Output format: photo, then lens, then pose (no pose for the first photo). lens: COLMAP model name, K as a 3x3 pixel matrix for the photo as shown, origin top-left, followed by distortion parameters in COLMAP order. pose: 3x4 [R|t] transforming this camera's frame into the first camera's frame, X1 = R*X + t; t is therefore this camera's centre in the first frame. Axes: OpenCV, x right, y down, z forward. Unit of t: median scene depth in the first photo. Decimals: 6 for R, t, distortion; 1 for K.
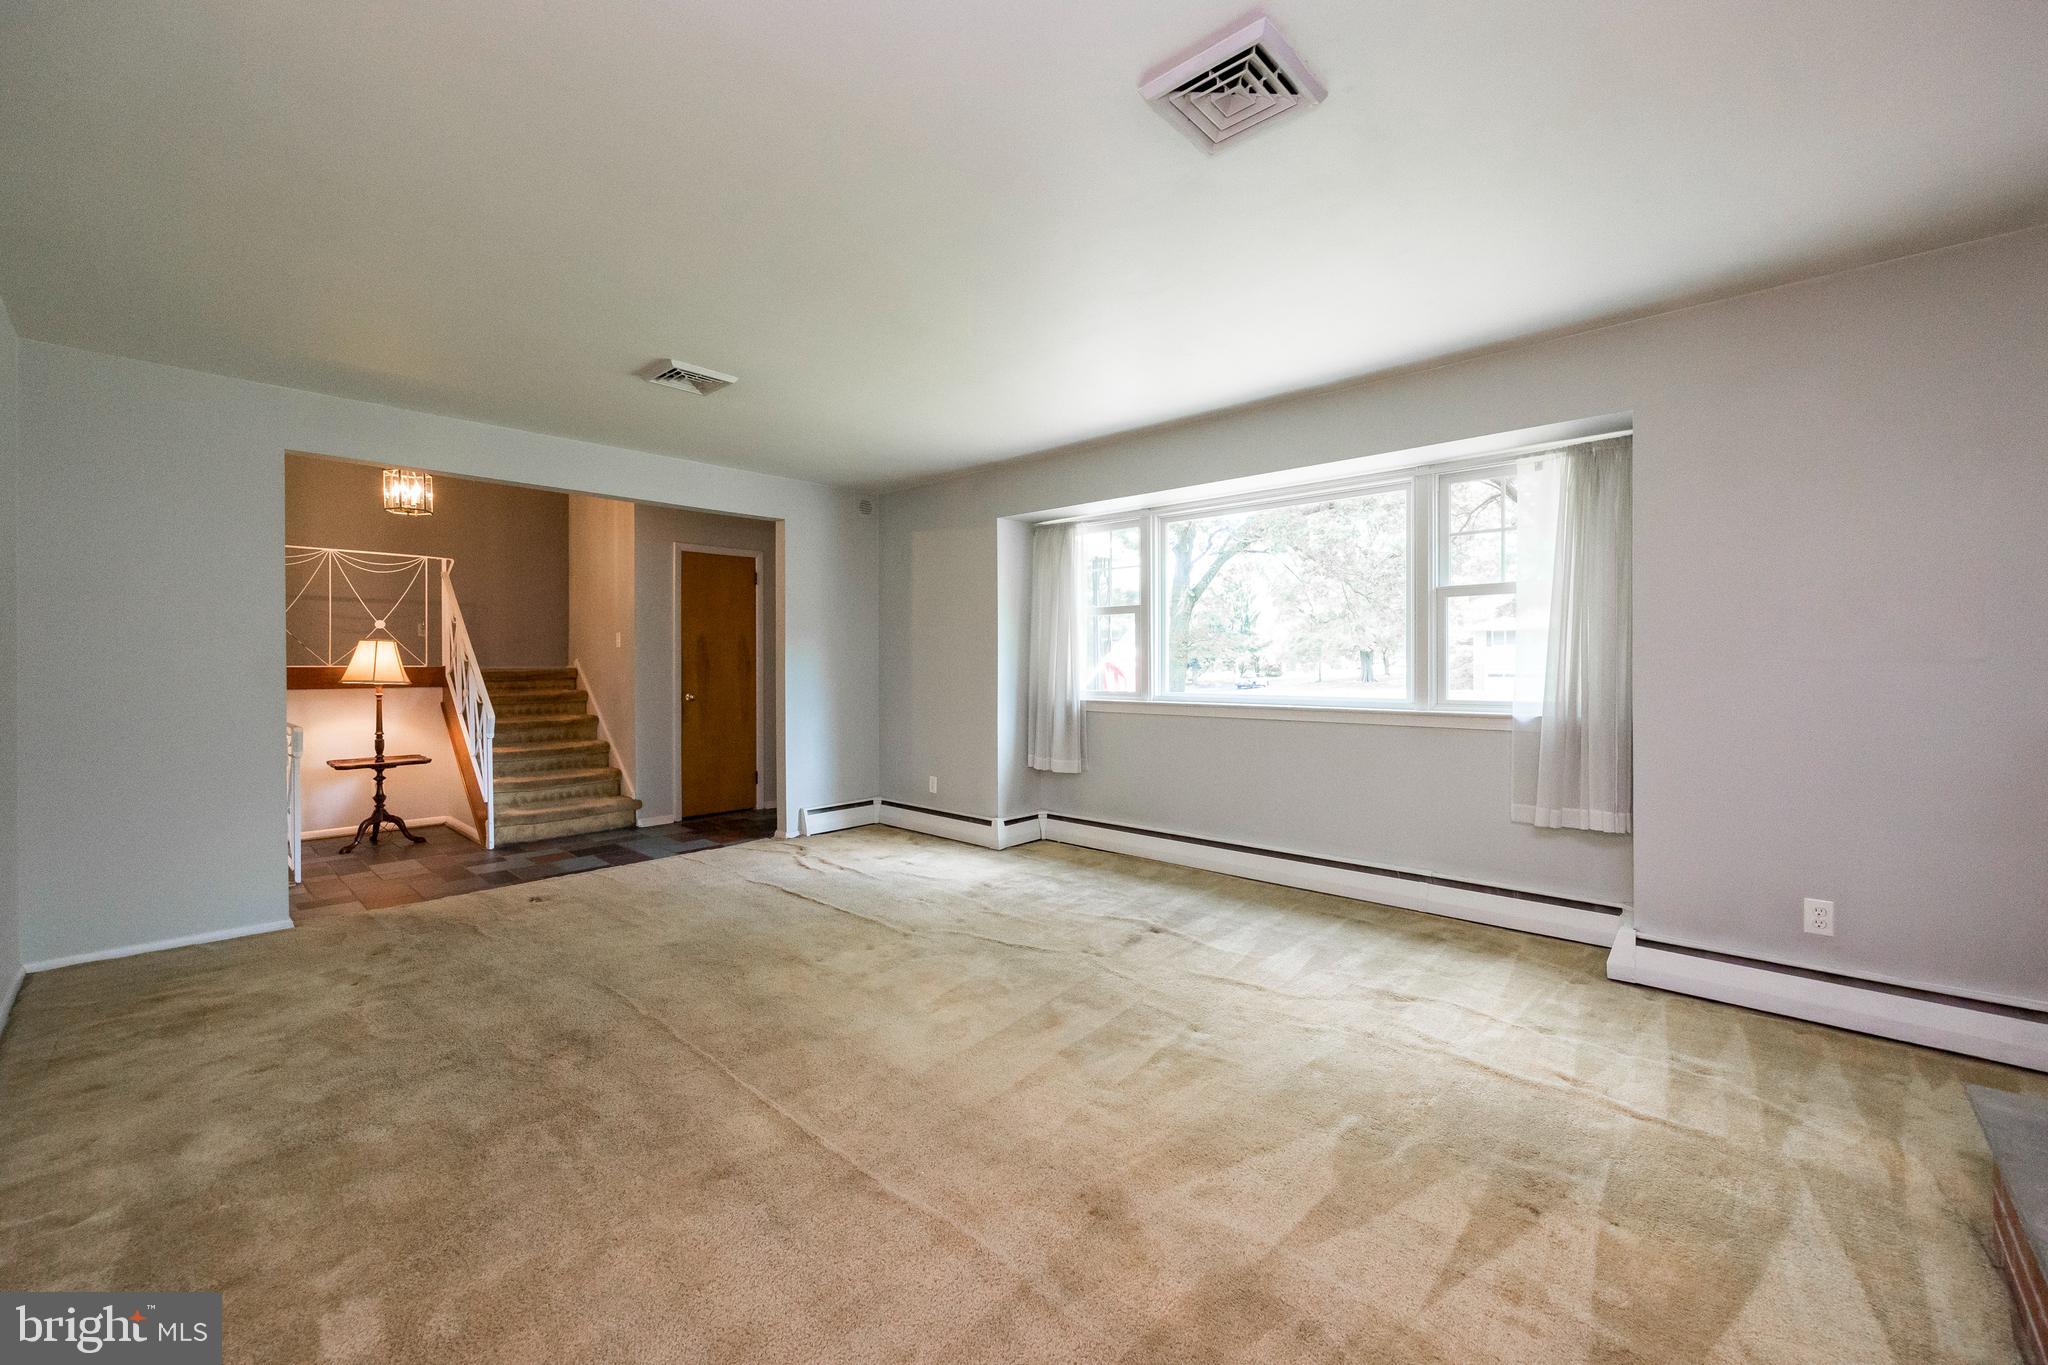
lens RADIAL K [[817.1, 0, 1020.4], [0, 817.1, 664.3], [0, 0, 1]] dist [-0.003294, -0.000298]
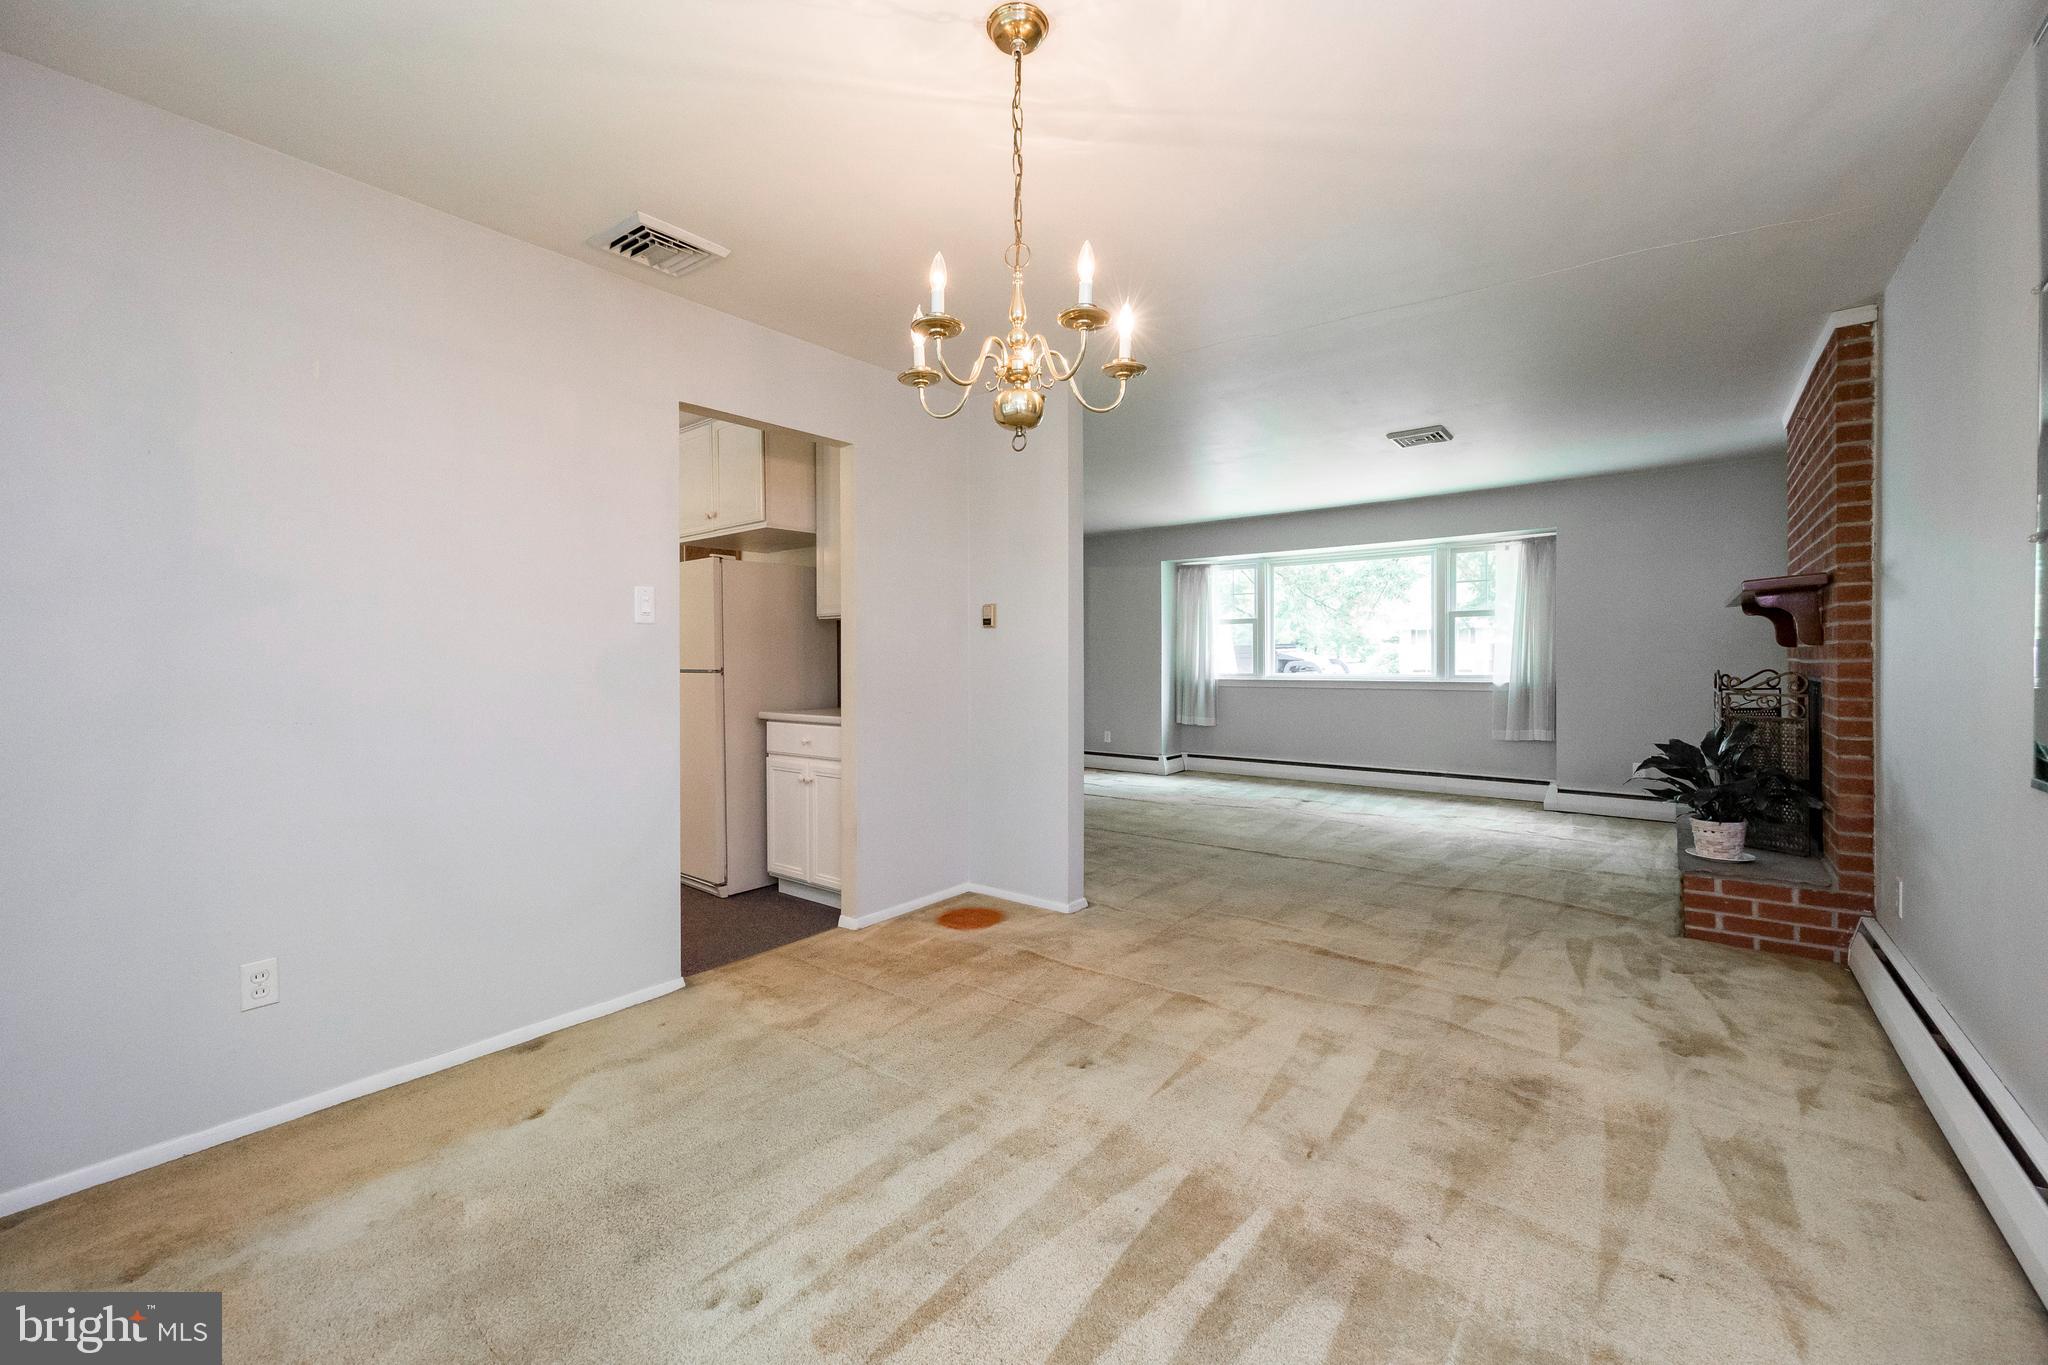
lens RADIAL K [[817.1, 0, 1020.4], [0, 817.1, 664.3], [0, 0, 1]] dist [-0.003294, -0.000298]
pose [[0.997148, -0.001339, 0.075455, -0.538565], [0.001041, 0.999991, 0.003991, 0.011930], [-0.075459, -0.003902, 0.997141, -0.679807]]
